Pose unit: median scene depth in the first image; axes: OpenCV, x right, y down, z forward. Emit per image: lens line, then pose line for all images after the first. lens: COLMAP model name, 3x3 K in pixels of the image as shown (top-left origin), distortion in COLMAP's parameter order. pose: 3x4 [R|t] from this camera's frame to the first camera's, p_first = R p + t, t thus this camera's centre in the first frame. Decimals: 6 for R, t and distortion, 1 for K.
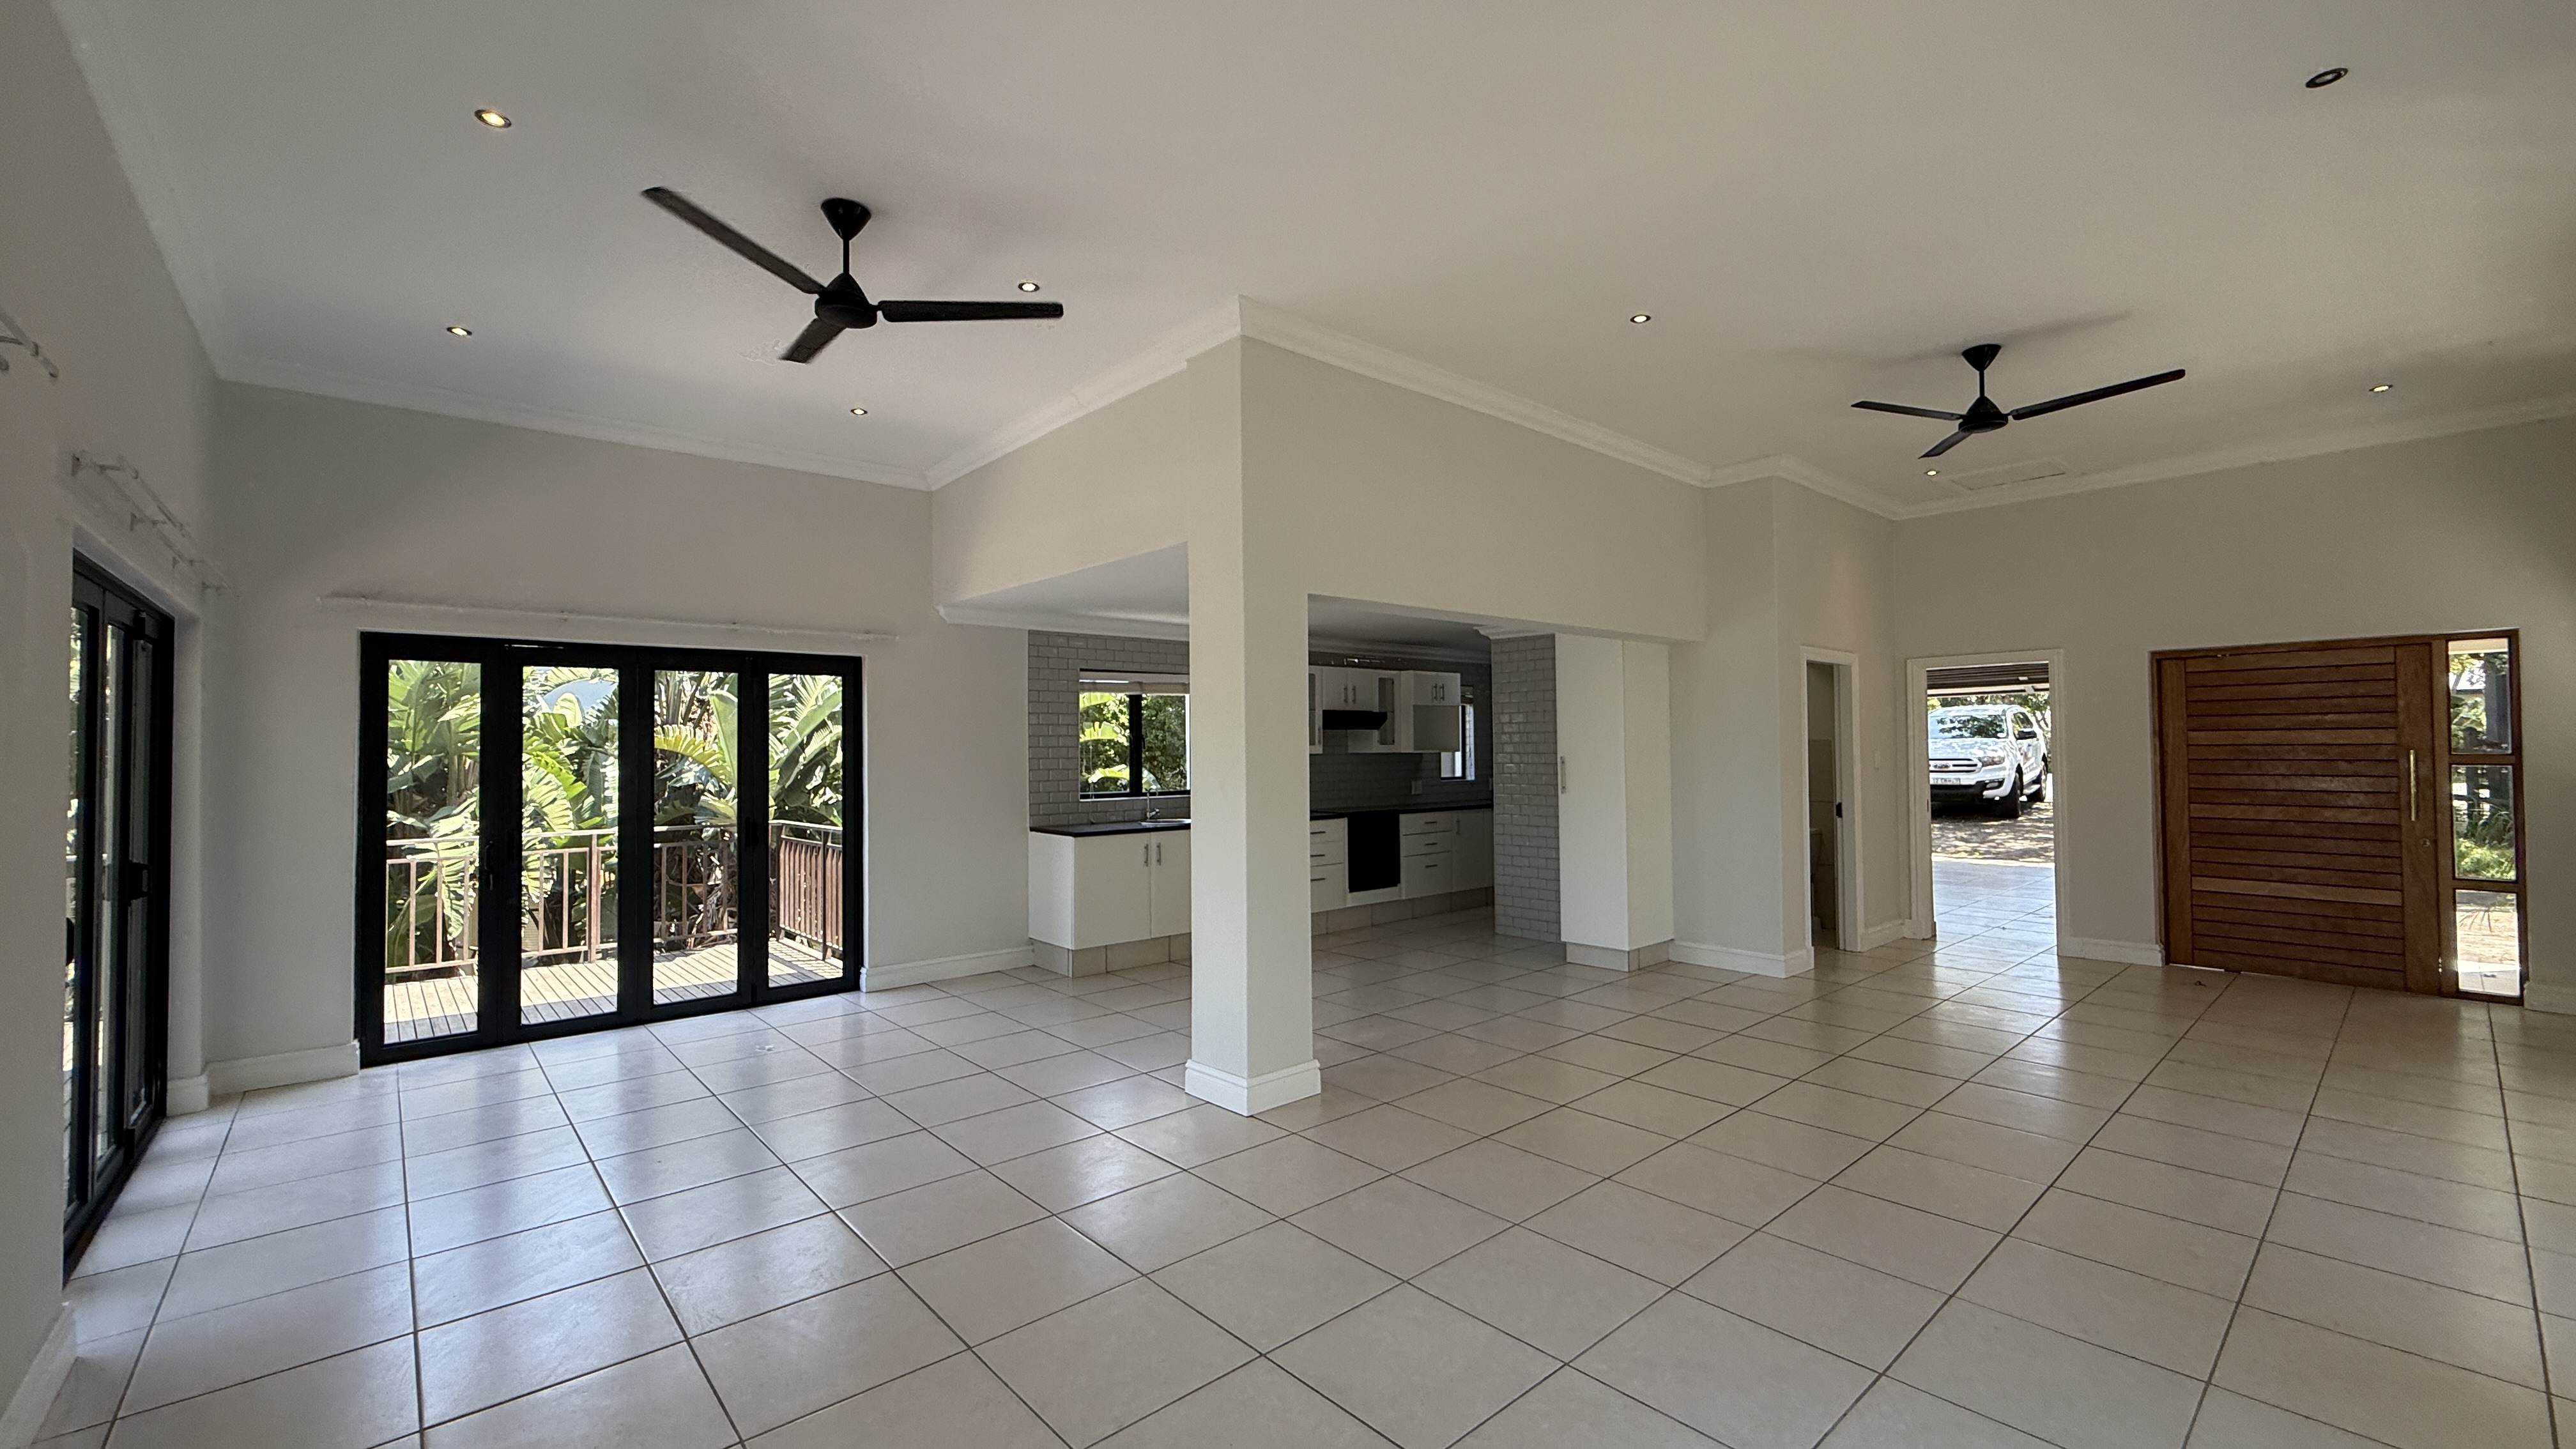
lens RADIAL K [[1029.9, 0, 1289.7], [0, 1029.9, 737.0], [0, 0, 1]] dist [0.012064, -0.000678]
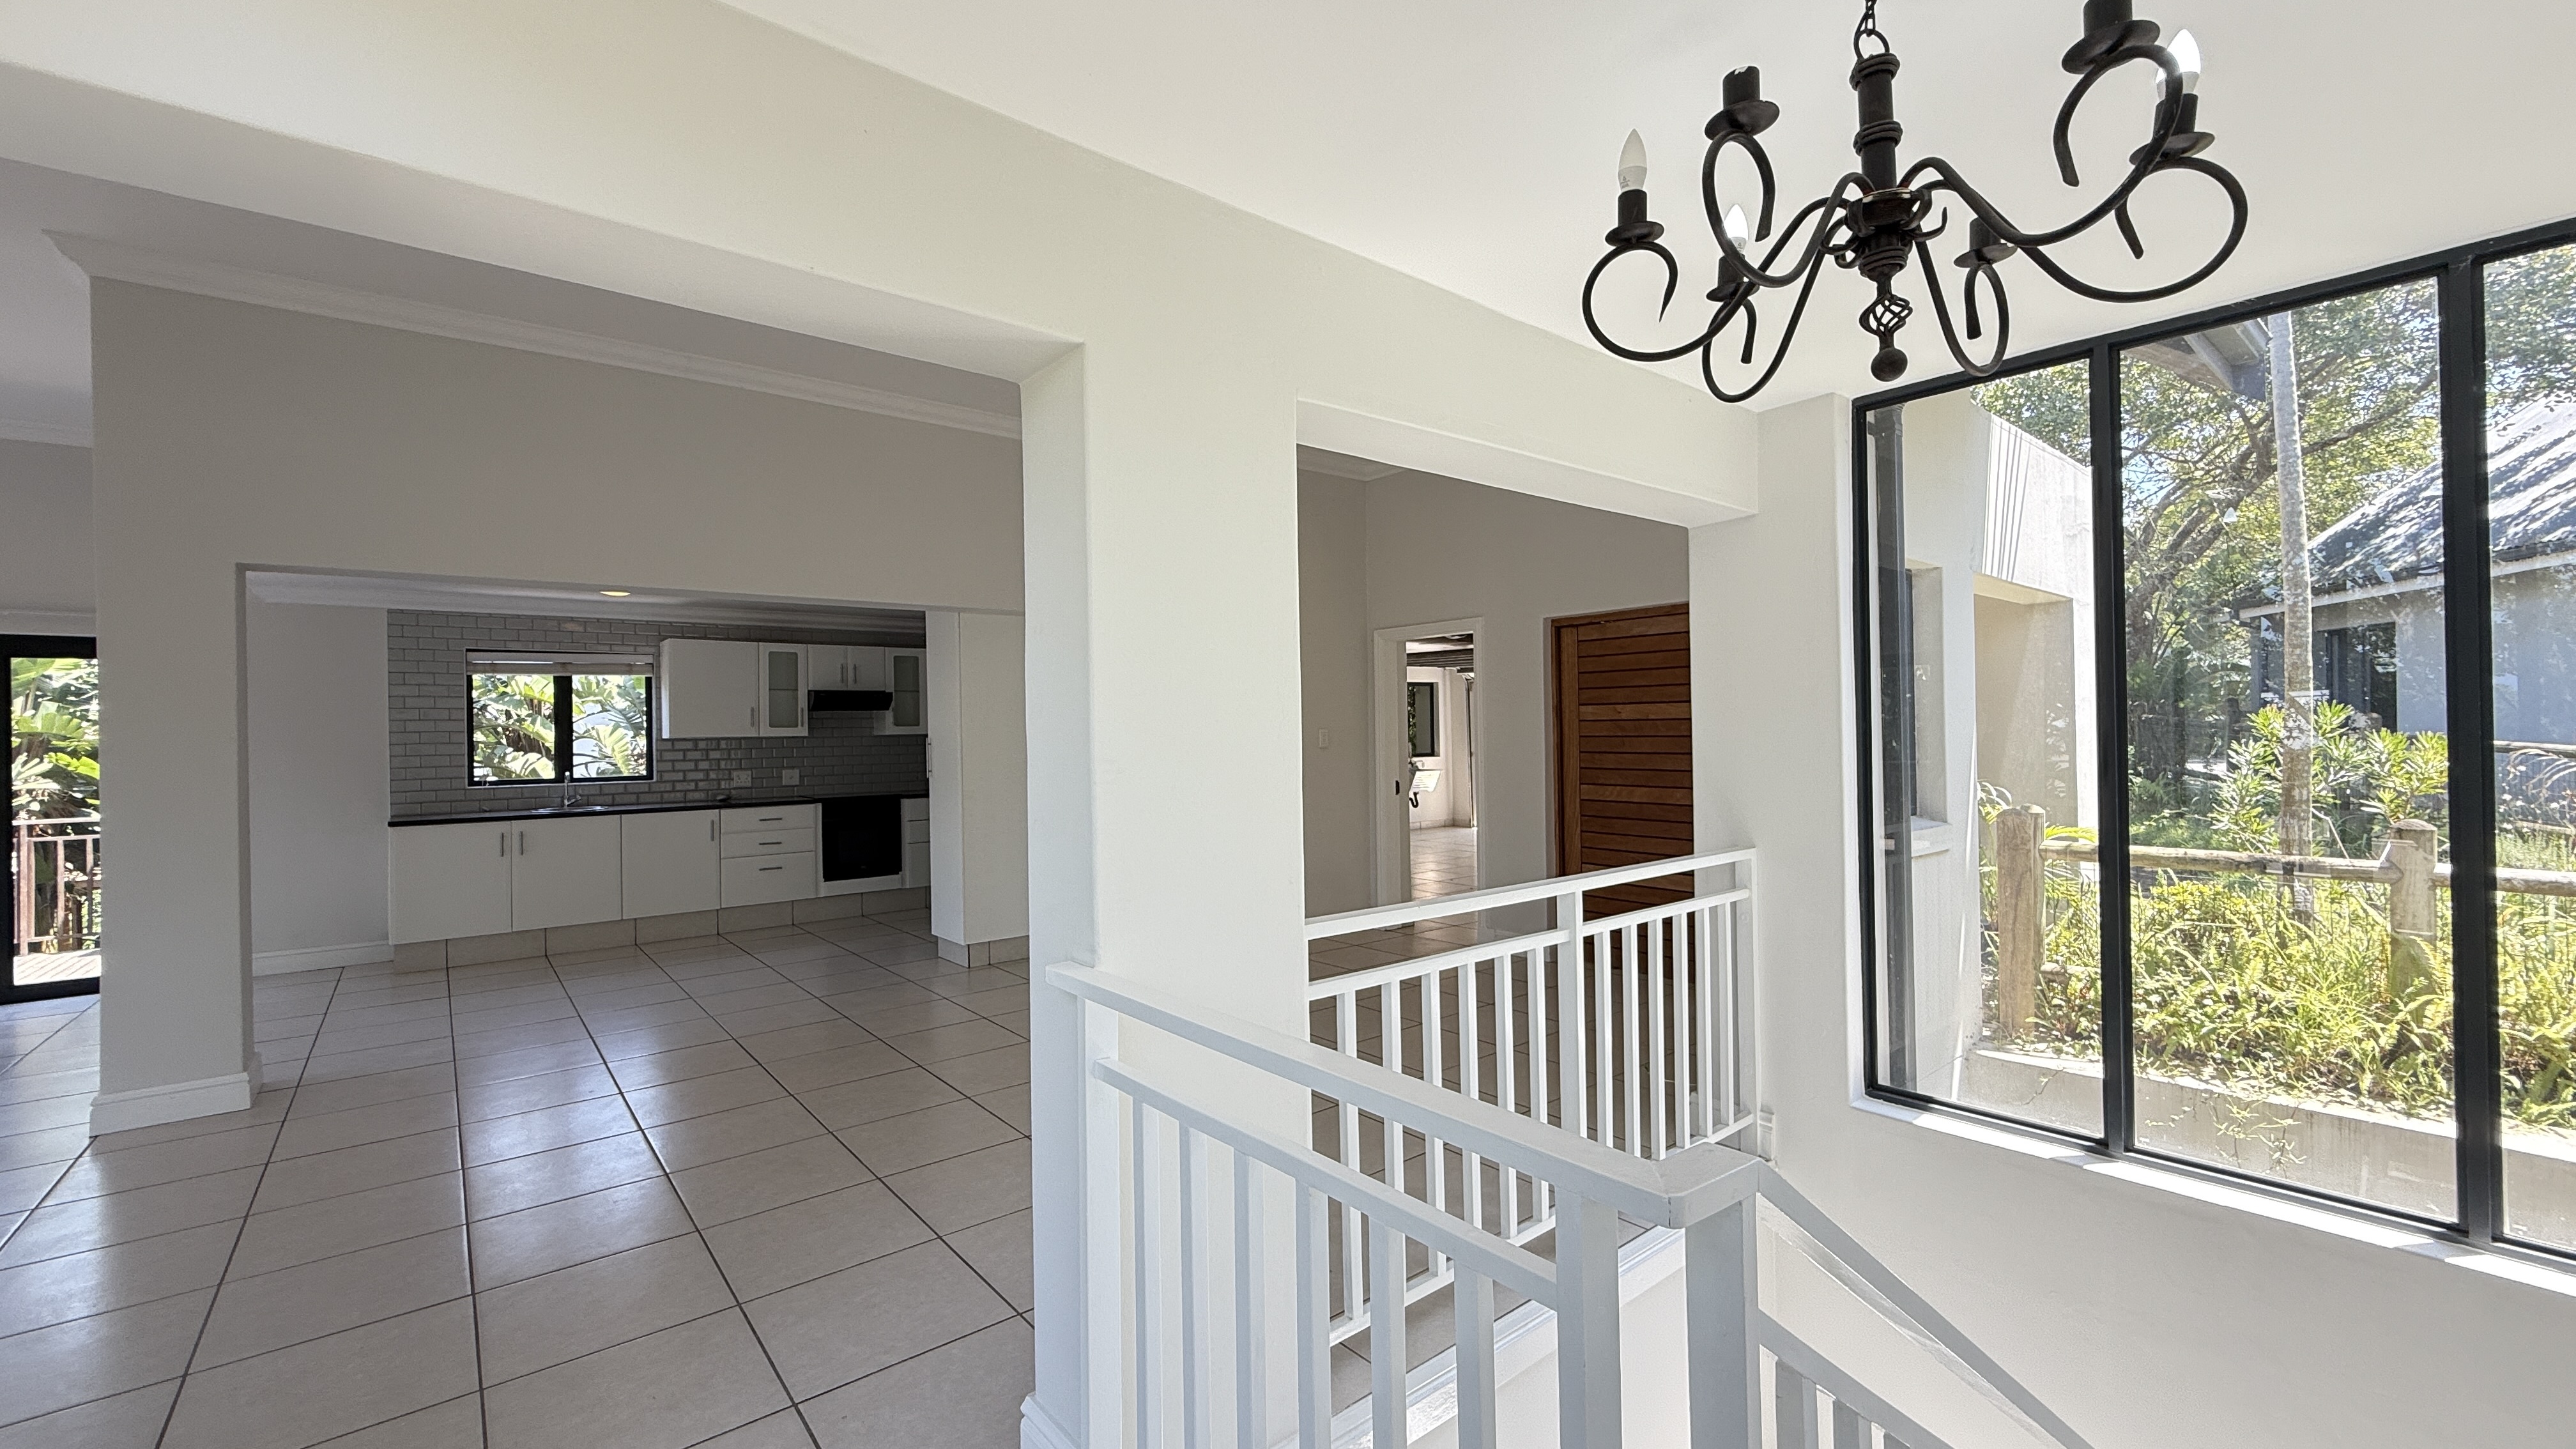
lens RADIAL K [[1029.9, 0, 1269.7], [0, 1029.9, 722.1], [0, 0, 1]] dist [0.012064, -0.000678]
pose [[0.998218, -0.008334, -0.059084, 0.636658], [0.008718, 0.999942, 0.006248, 0.000939], [0.059028, -0.006752, 0.998233, 0.078136]]
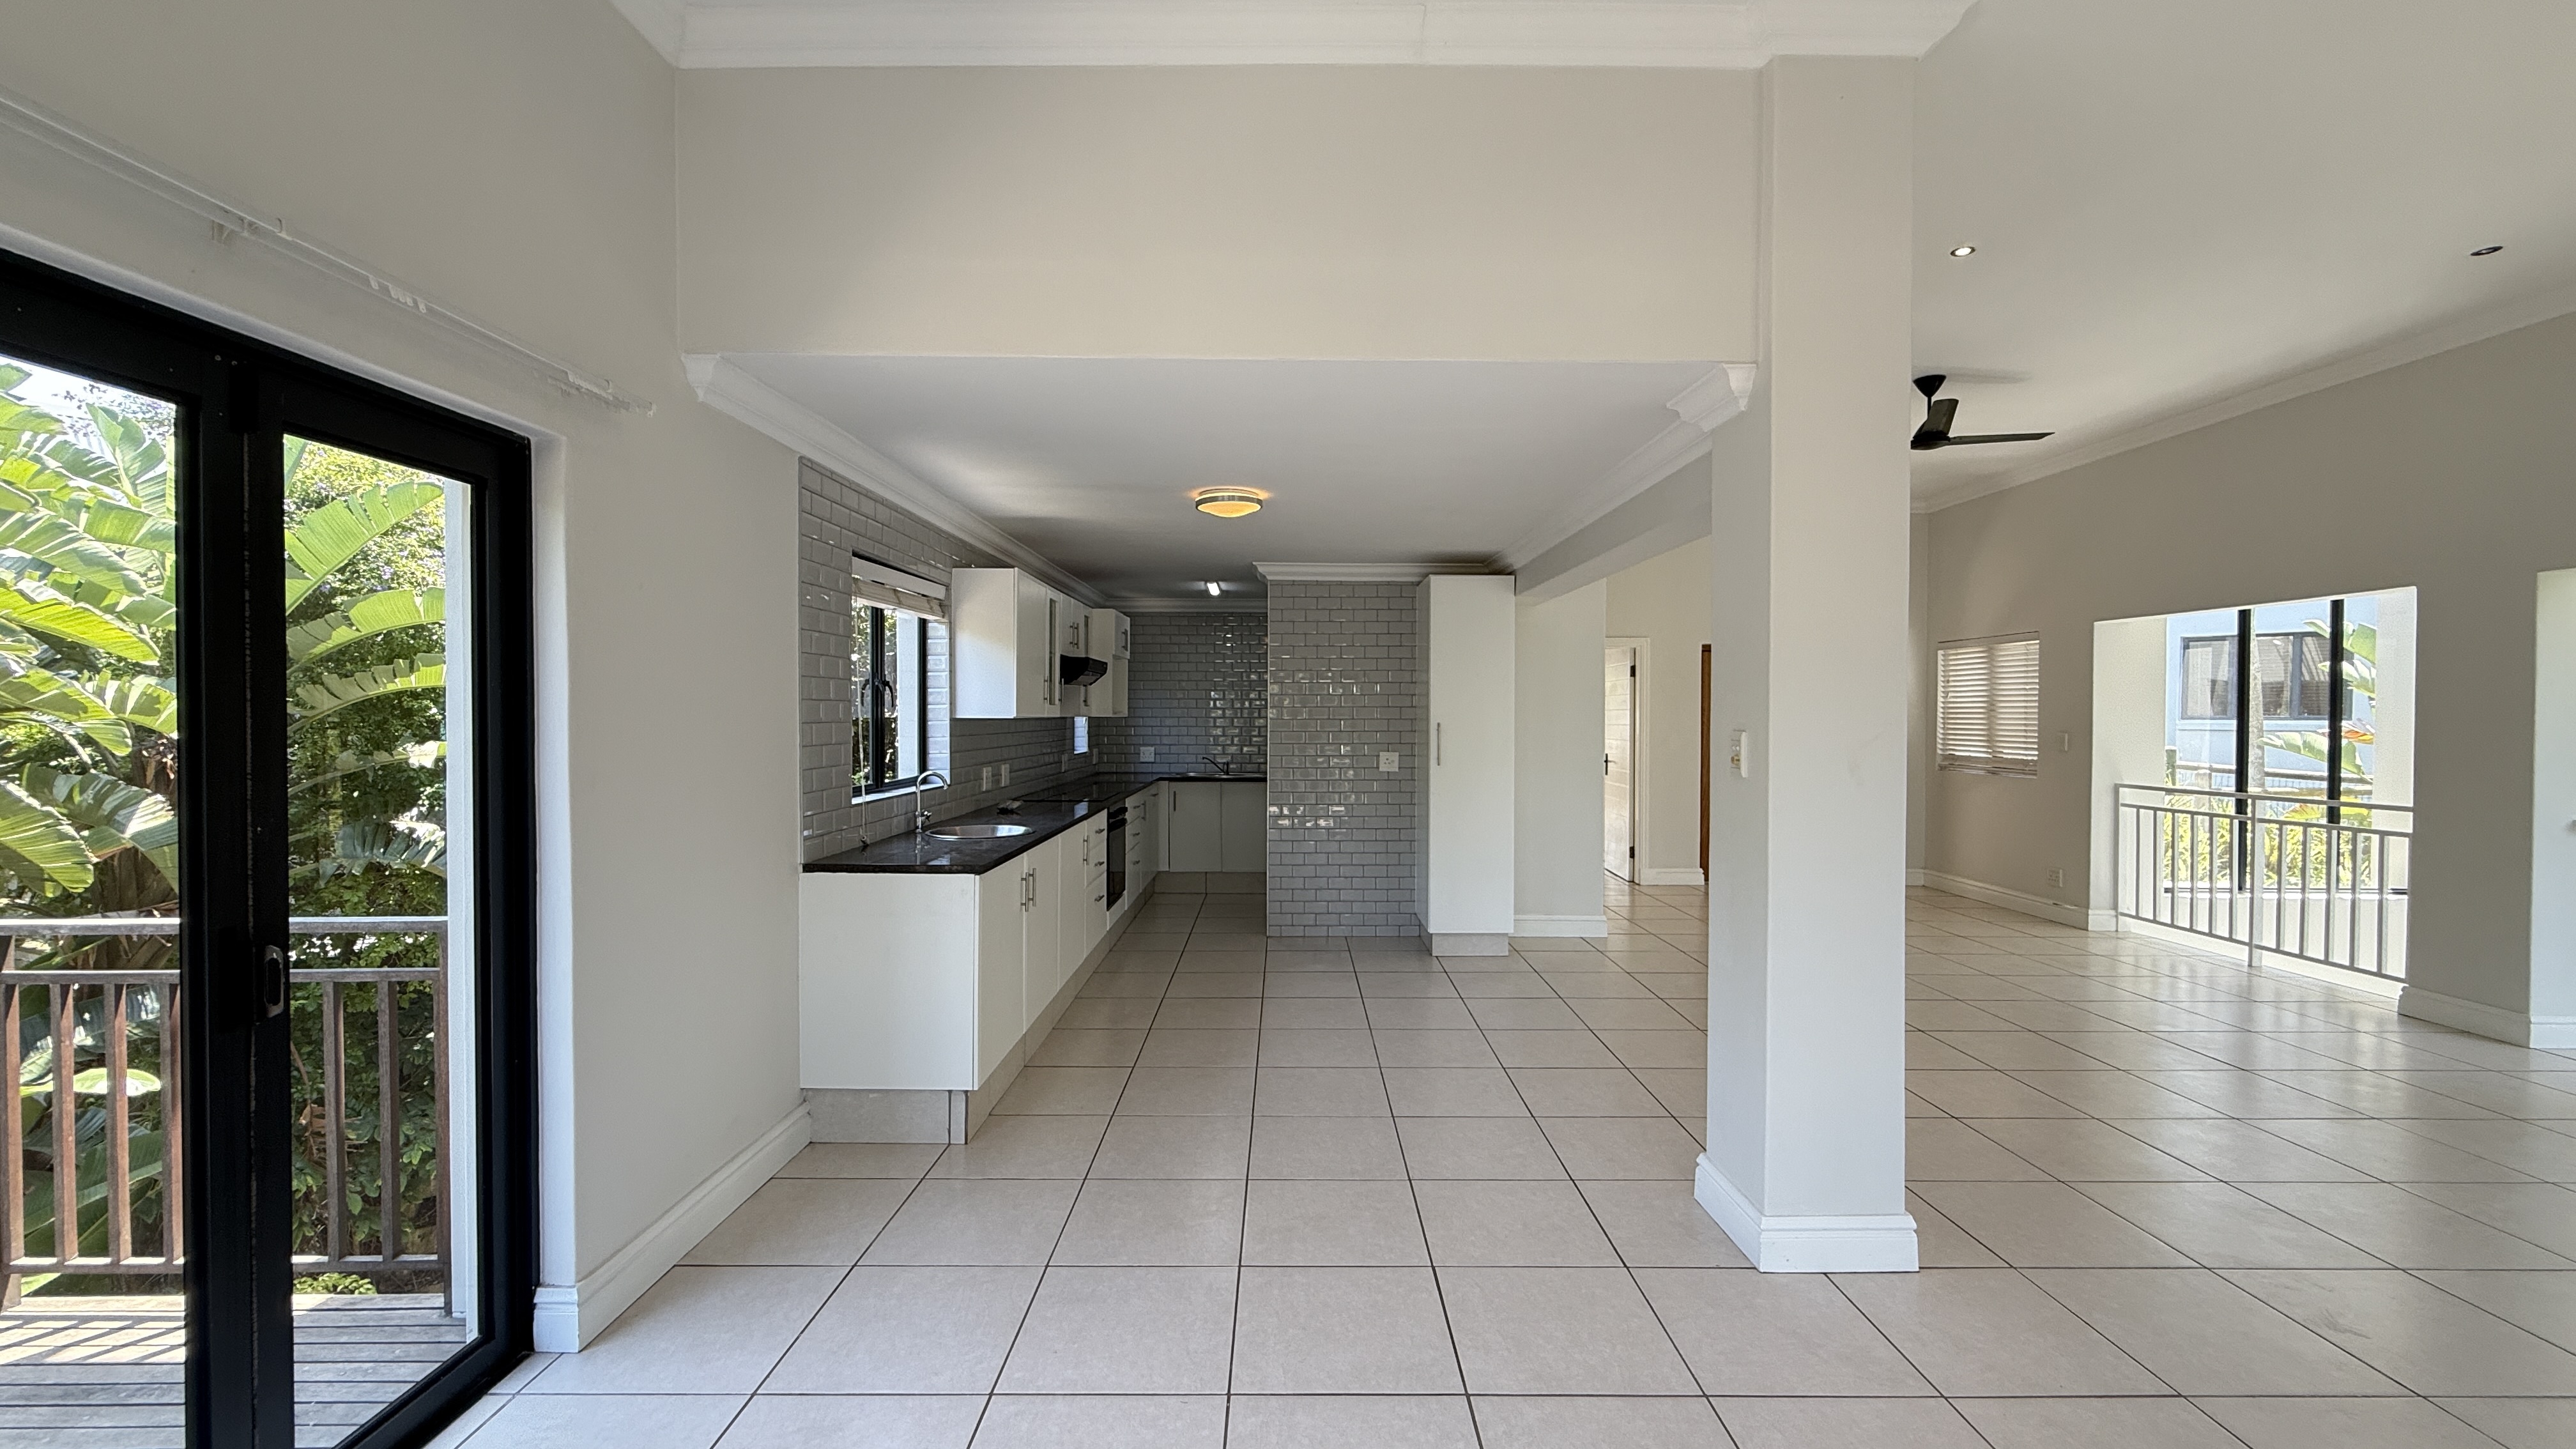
lens RADIAL K [[1029.9, 0, 1287.6], [0, 1029.9, 728.8], [0, 0, 1]] dist [0.012064, -0.000678]
pose [[0.665277, -0.000786, 0.746596, -0.469810], [-0.016804, 0.999730, 0.016027, 0.012201], [-0.746408, -0.023208, 0.665084, 0.511821]]
